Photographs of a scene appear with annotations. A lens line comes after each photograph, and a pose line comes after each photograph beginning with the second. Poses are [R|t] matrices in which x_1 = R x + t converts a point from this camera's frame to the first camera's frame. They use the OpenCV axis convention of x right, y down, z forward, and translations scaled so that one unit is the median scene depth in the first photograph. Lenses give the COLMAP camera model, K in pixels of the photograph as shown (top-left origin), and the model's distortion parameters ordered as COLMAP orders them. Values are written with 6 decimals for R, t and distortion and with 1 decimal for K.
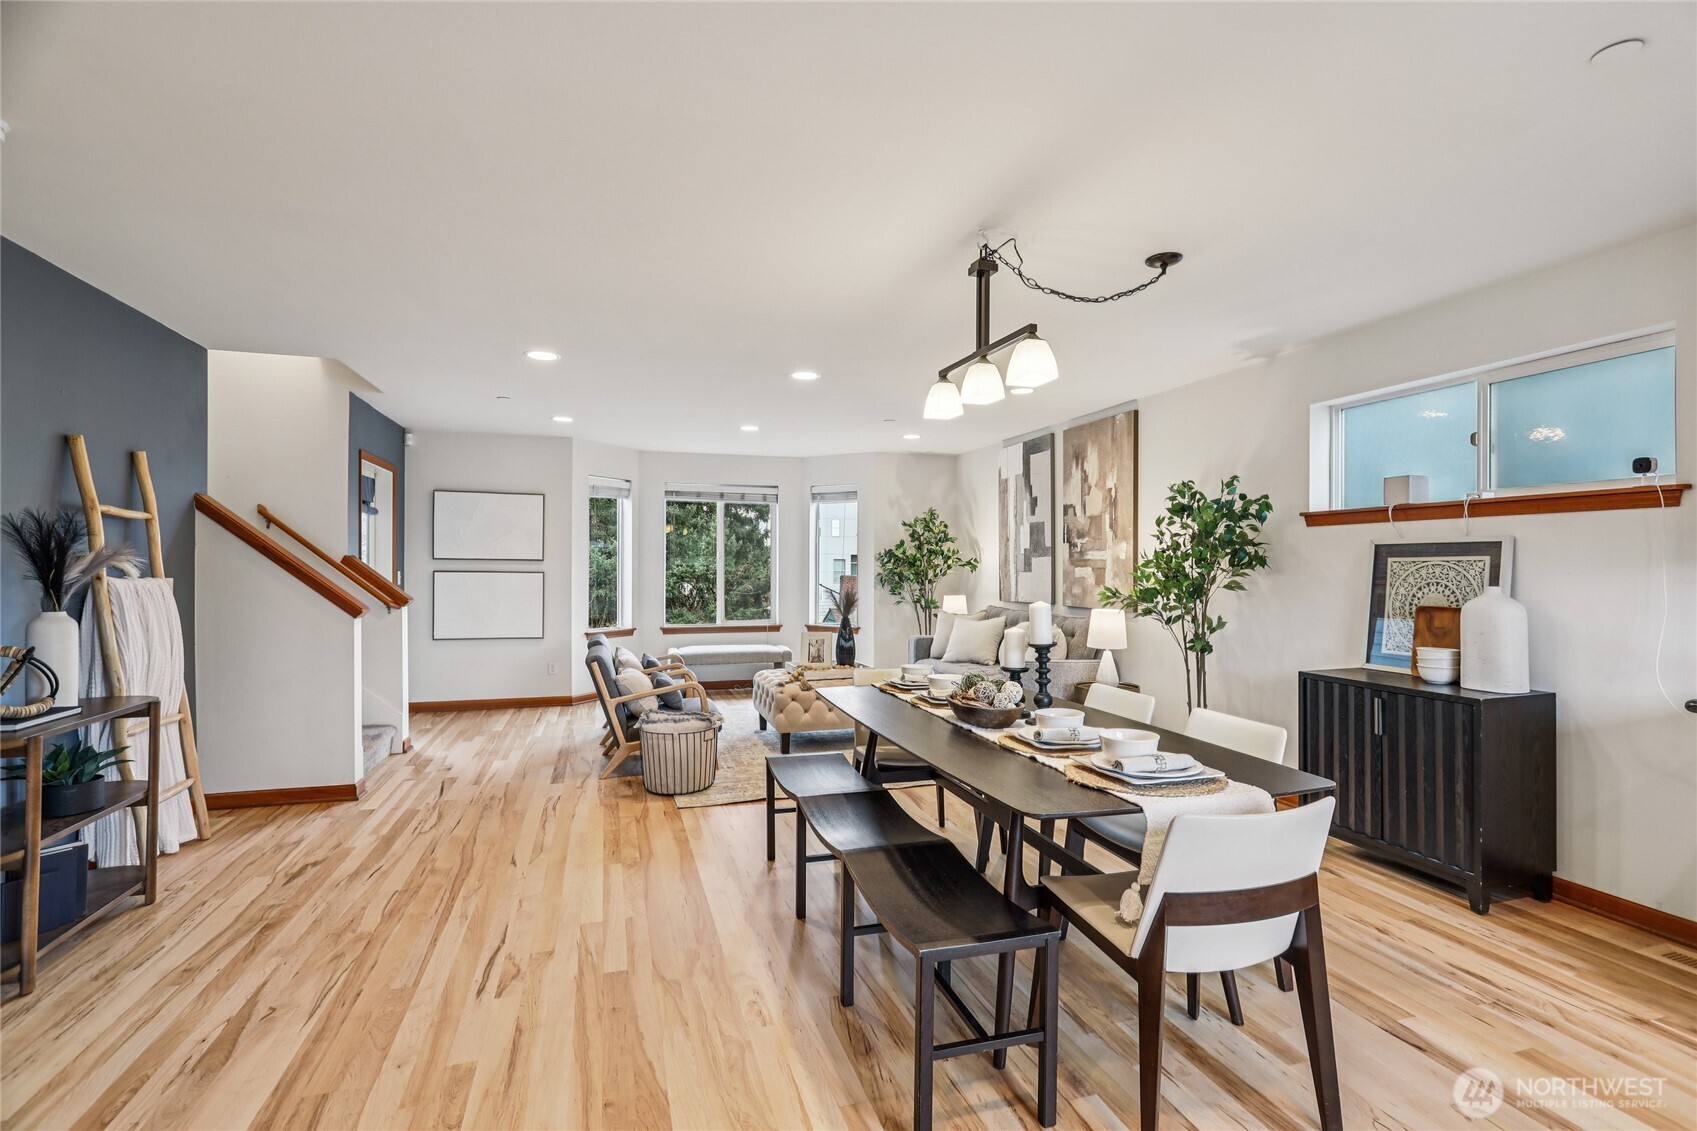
lens RADIAL K [[799.4, 0, 849.7], [0, 799.4, 563.3], [0, 0, 1]] dist [-0.003226, 0.000640]
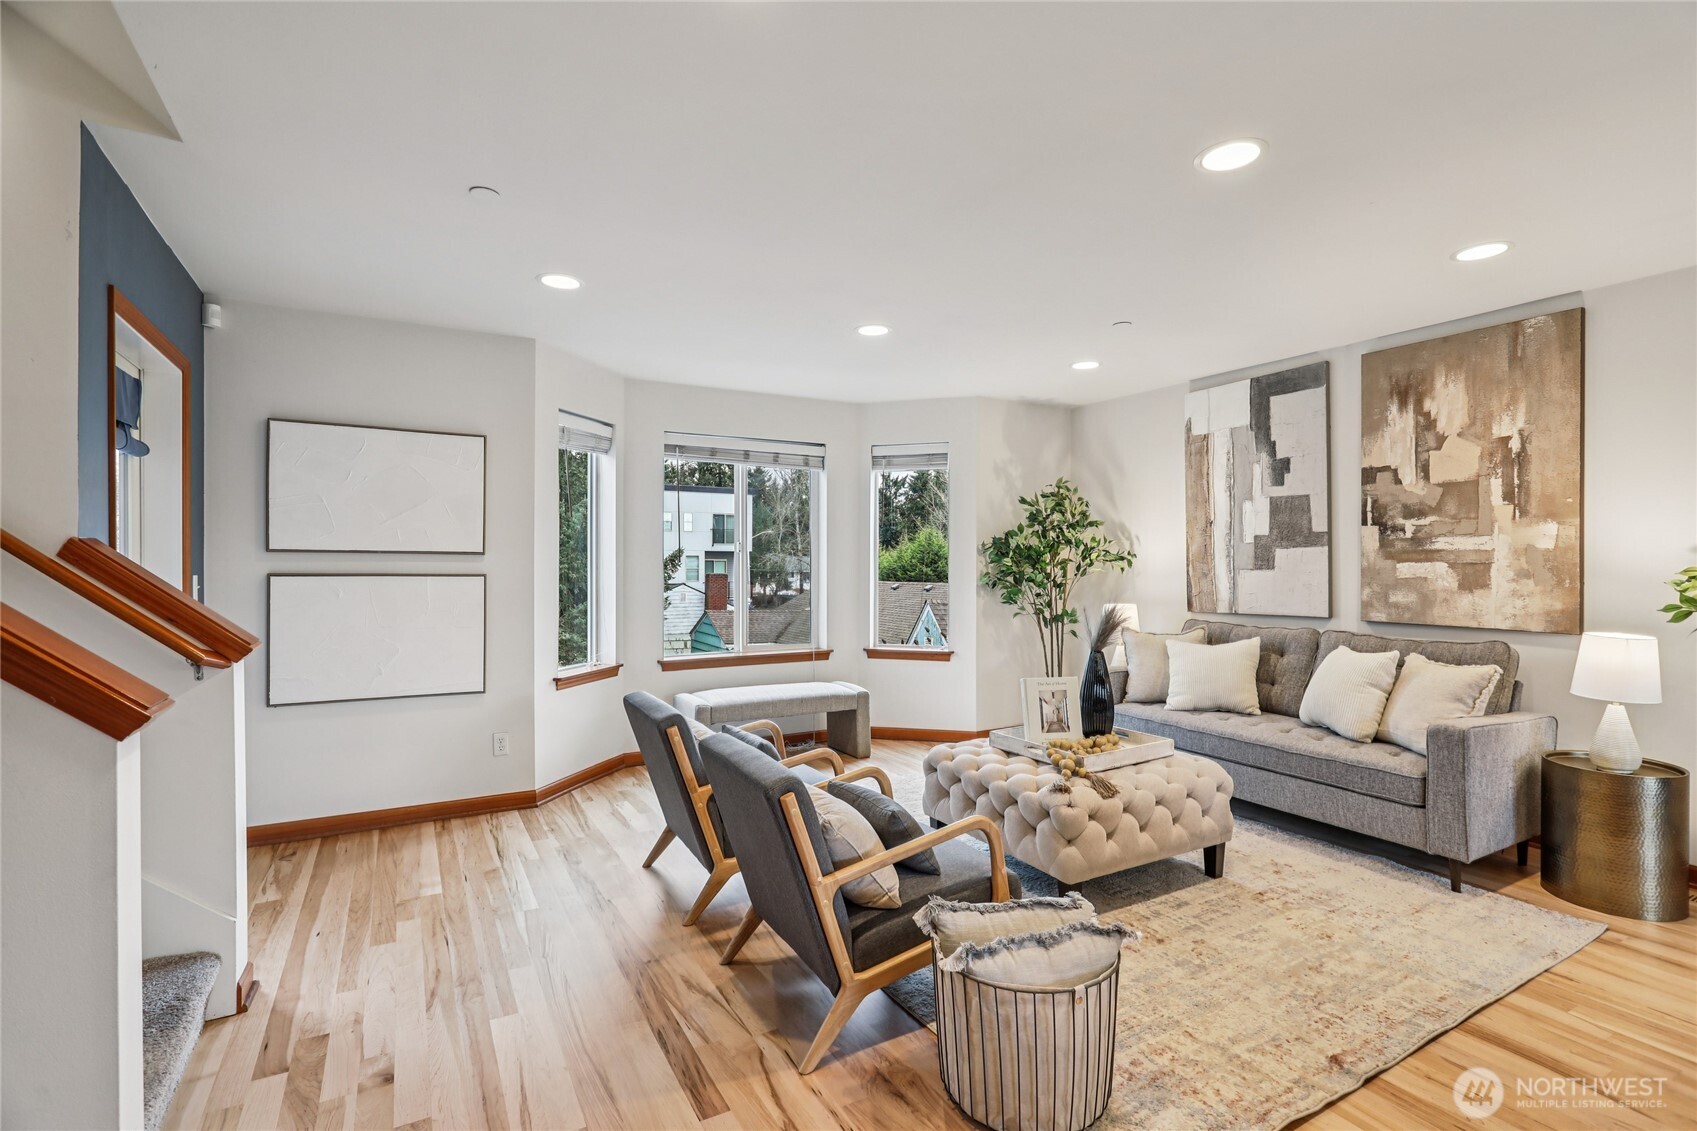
lens RADIAL K [[799.4, 0, 848.7], [0, 799.4, 563.5], [0, 0, 1]] dist [-0.003226, 0.000640]
pose [[0.976551, -0.003587, 0.215256, -0.272085], [0.002743, 0.999987, 0.004221, 0.001665], [-0.215269, -0.003532, 0.976548, 0.424233]]
